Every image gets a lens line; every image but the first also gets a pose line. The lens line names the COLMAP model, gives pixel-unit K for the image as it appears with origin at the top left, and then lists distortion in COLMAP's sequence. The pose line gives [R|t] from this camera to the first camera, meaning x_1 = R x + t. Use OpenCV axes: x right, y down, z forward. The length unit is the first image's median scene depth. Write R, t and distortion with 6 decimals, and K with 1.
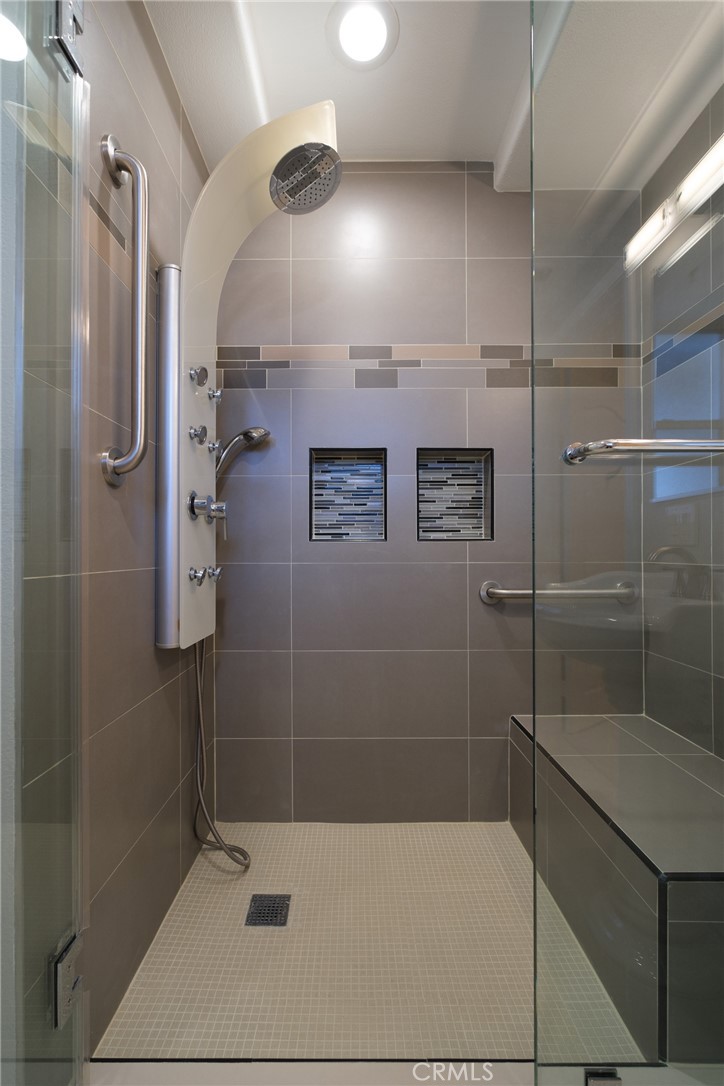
lens RADIAL K [[469.7, 0, 362.0], [0, 469.7, 543.0], [0, 0, 1]] dist [-0.004623, -0.000164]
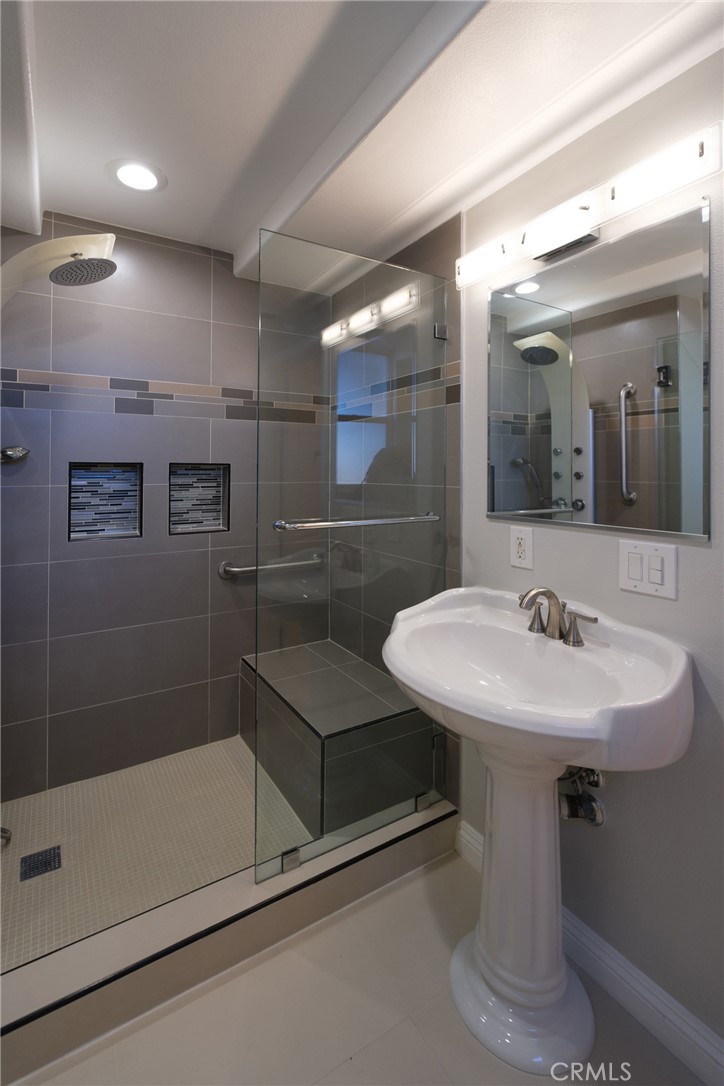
lens RADIAL K [[487.1, 0, 365.1], [0, 487.1, 484.7], [0, 0, 1]] dist [0.001562, 0.000226]
pose [[0.847205, -0.004090, 0.531250, -0.126068], [-0.021417, 0.998895, 0.041845, -0.201862], [-0.530833, -0.046829, 0.846181, -0.362978]]
